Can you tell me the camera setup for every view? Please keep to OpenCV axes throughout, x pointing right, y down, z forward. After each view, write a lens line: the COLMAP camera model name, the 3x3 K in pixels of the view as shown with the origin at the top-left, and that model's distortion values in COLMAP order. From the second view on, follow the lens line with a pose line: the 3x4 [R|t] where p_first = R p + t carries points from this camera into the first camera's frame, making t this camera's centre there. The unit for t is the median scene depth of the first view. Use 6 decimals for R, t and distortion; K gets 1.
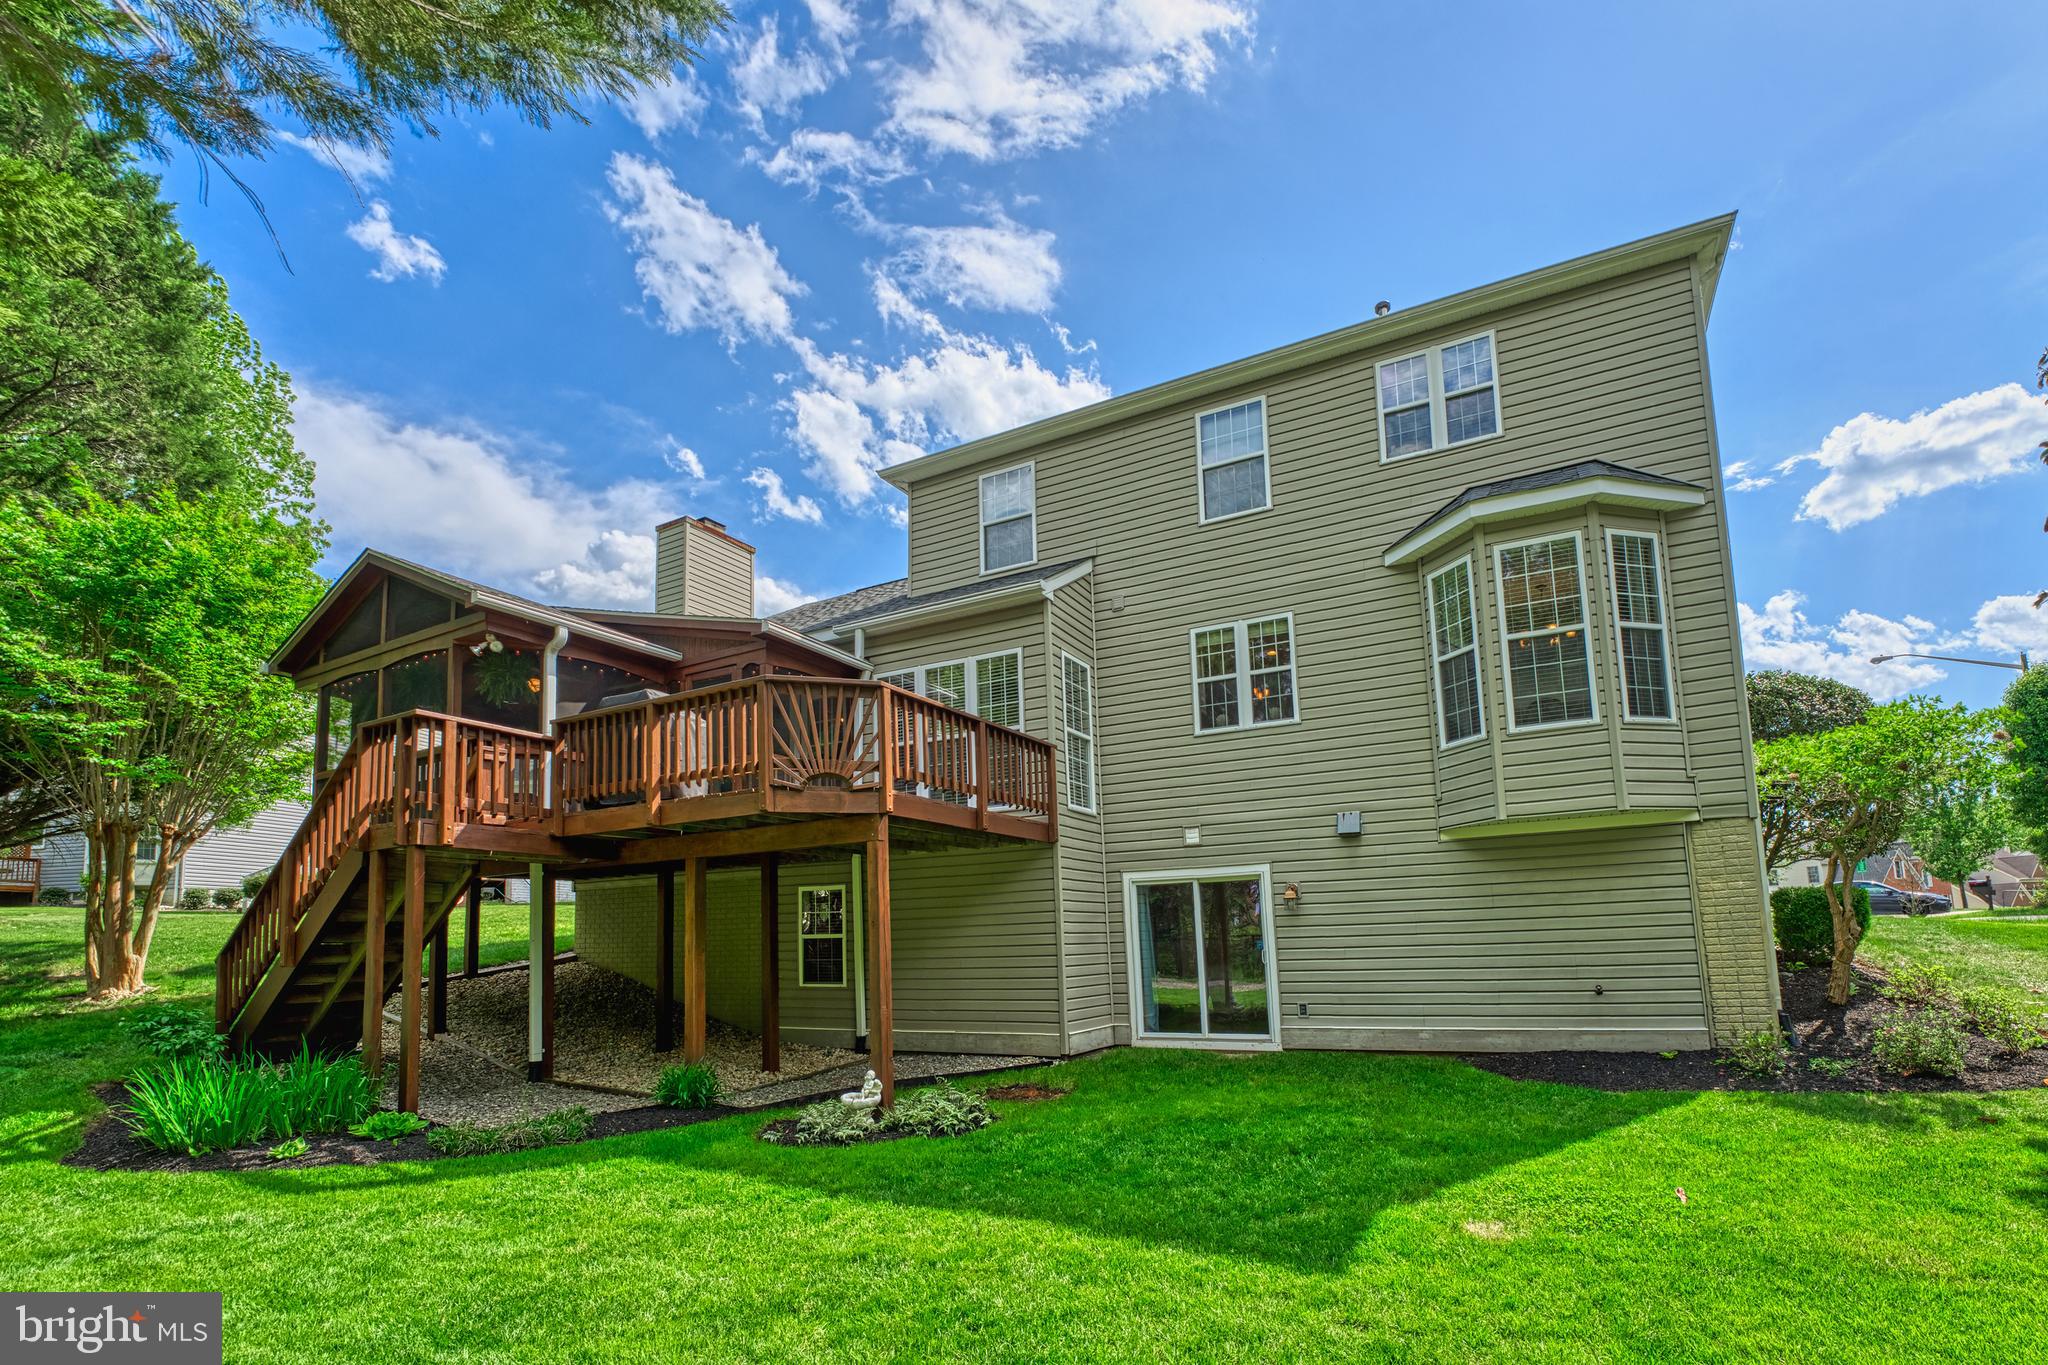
lens RADIAL K [[867.0, 0, 1024.0], [0, 867.0, 682.5], [0, 0, 1]] dist [0.001722, -0.005805]
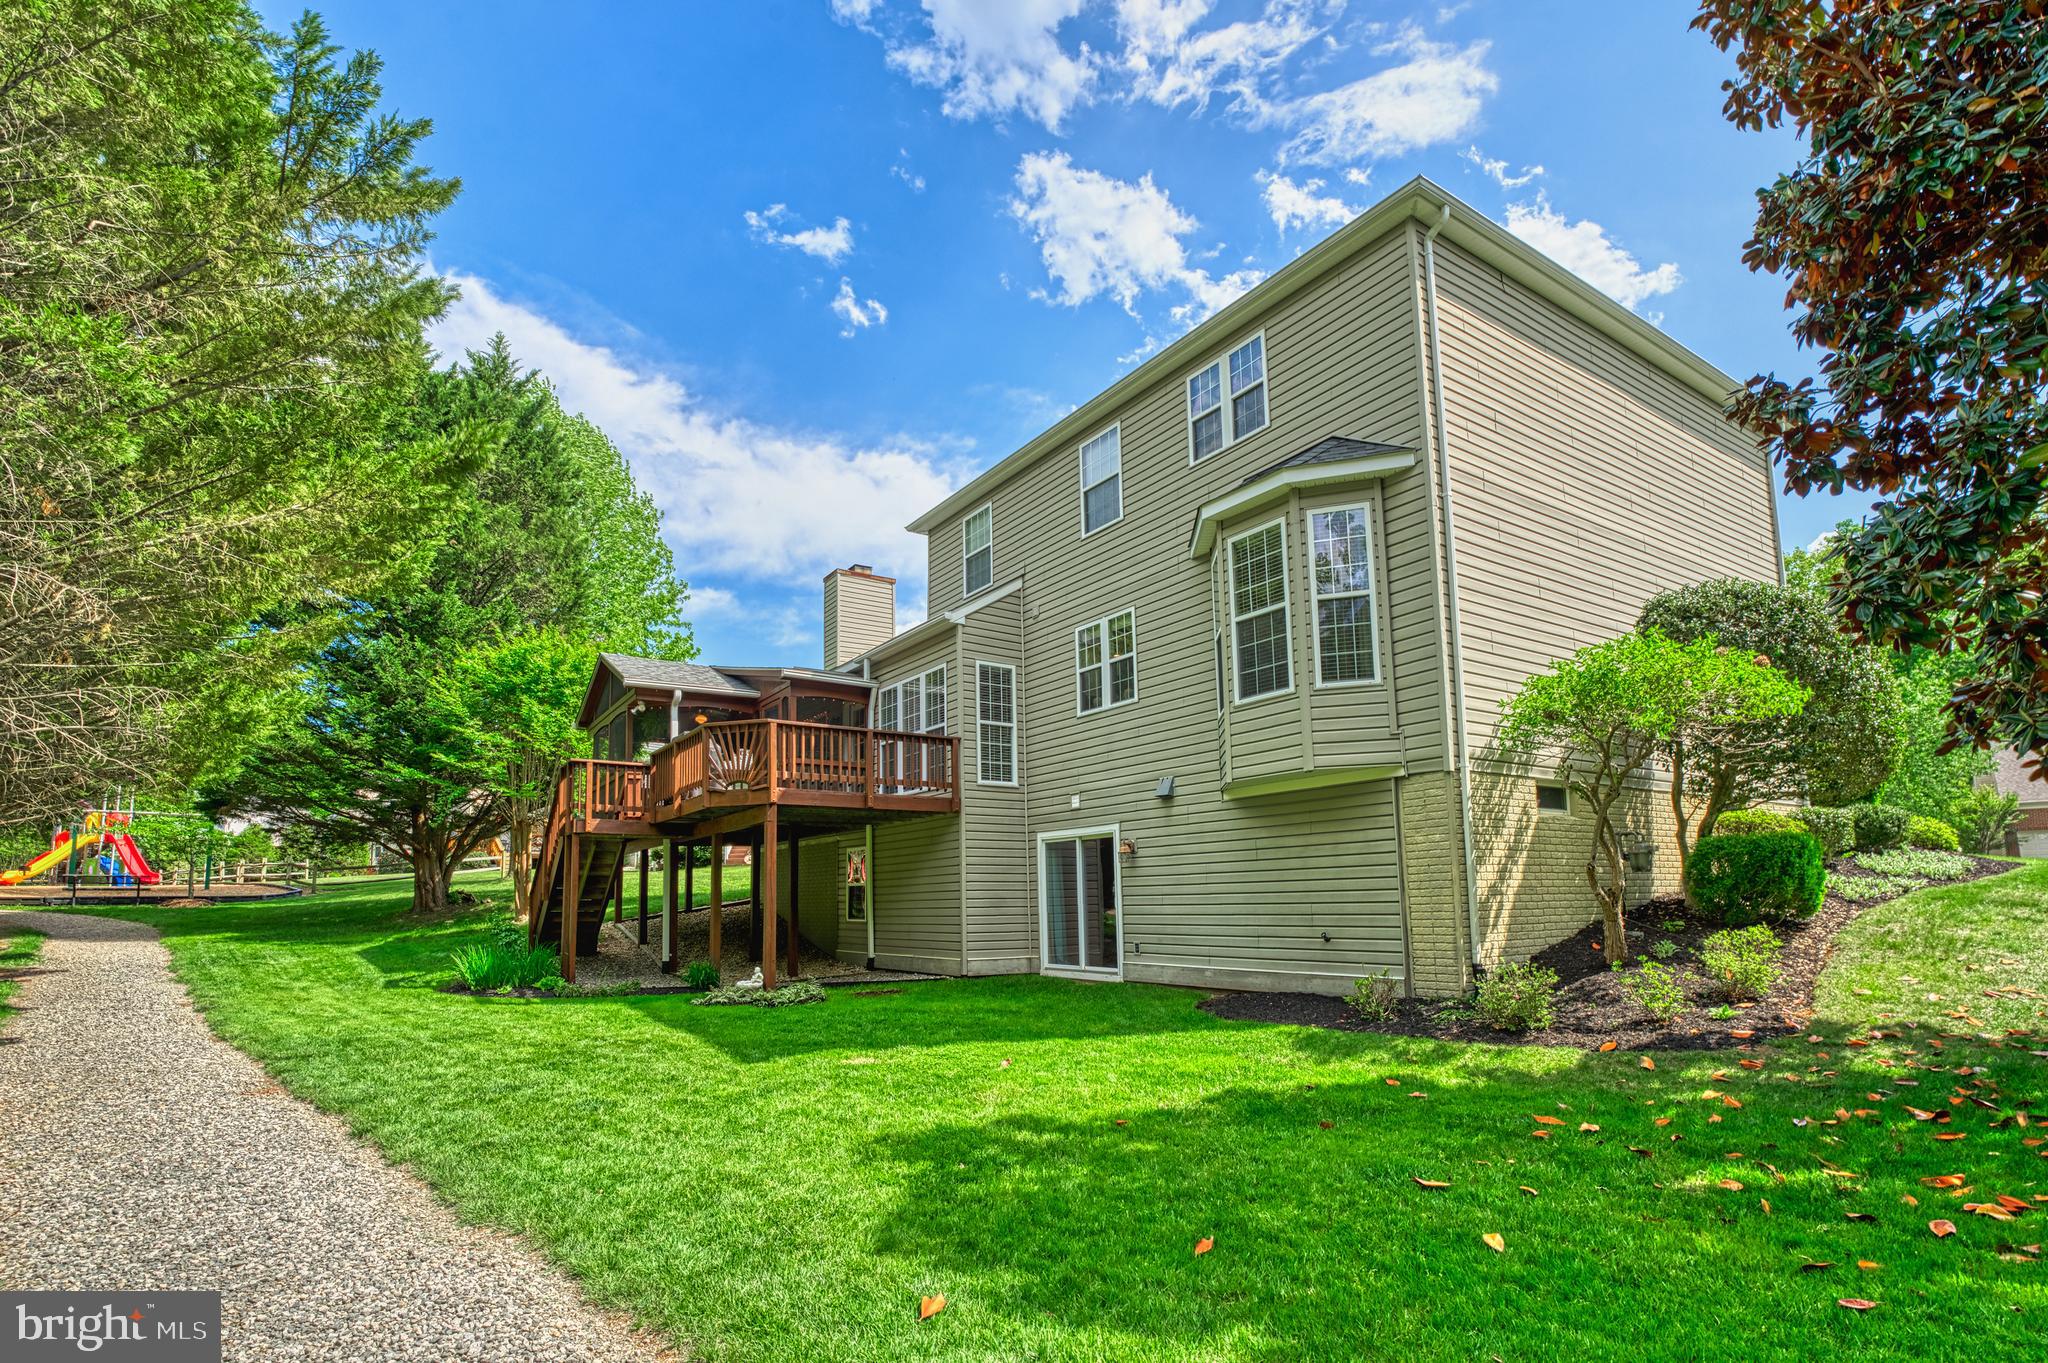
lens RADIAL K [[915.1, 0, 1025.0], [0, 915.1, 558.5], [0, 0, 1]] dist [0.029530, 0.000077]
pose [[0.862852, -0.165730, -0.477515, 0.850552], [0.137553, 0.986055, -0.093675, -0.052980], [0.486380, 0.015144, 0.873616, -0.185529]]
